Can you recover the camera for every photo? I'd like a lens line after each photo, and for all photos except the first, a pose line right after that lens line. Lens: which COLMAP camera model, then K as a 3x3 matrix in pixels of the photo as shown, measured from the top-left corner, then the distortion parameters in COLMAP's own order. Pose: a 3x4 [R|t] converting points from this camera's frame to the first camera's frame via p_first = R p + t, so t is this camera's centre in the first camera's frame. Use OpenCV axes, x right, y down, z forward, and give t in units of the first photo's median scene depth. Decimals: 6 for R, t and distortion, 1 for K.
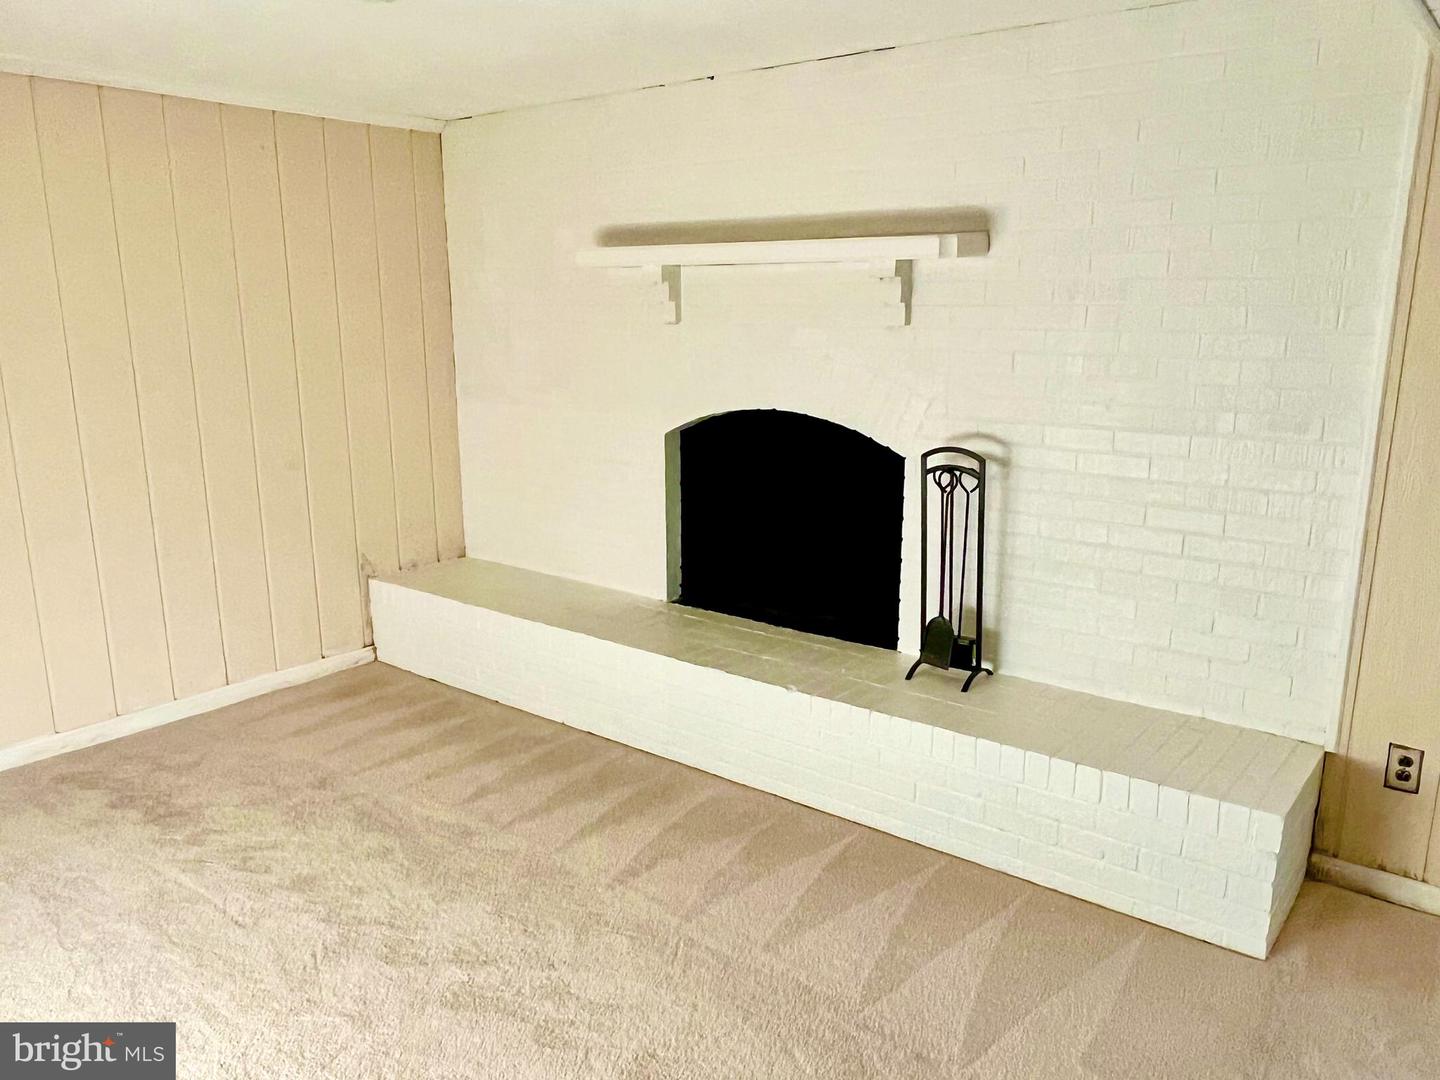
lens RADIAL K [[1083.9, 0, 721.0], [0, 1083.9, 542.5], [0, 0, 1]] dist [0.009550, 0.001231]
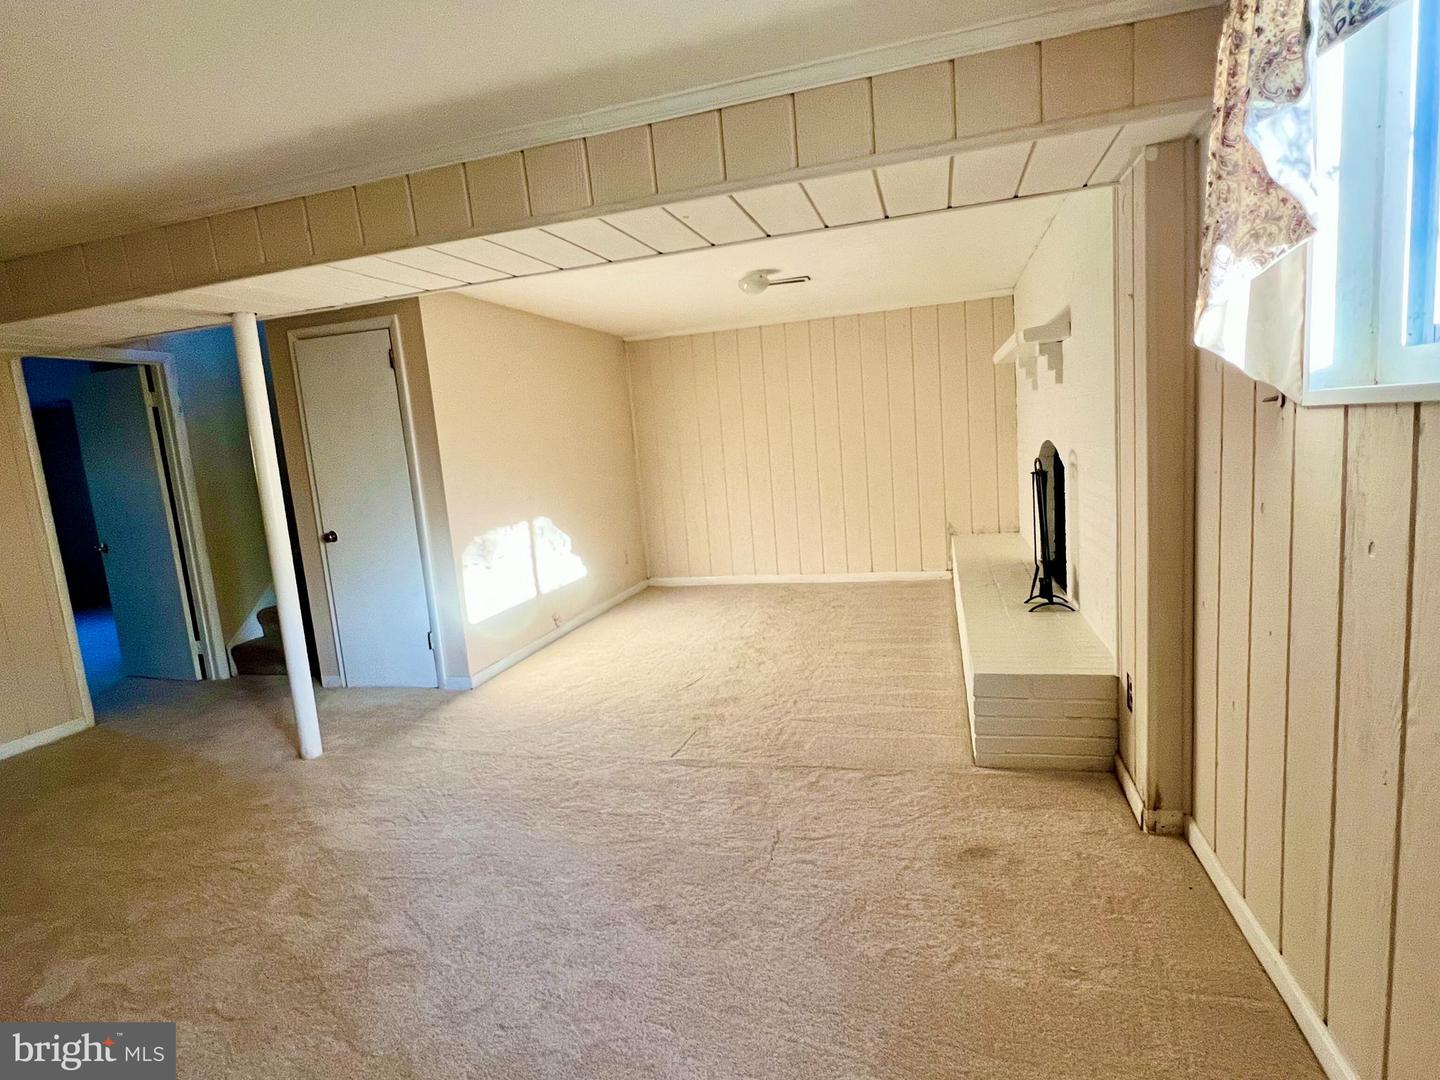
lens RADIAL K [[751.6, 0, 721.5], [0, 751.6, 540.6], [0, 0, 1]] dist [0.003770, 0.000566]
pose [[0.385771, 0.096666, -0.917517, 1.204272], [-0.119671, 0.991337, 0.054128, 0.031684], [0.914800, 0.088919, 0.393997, 0.160740]]
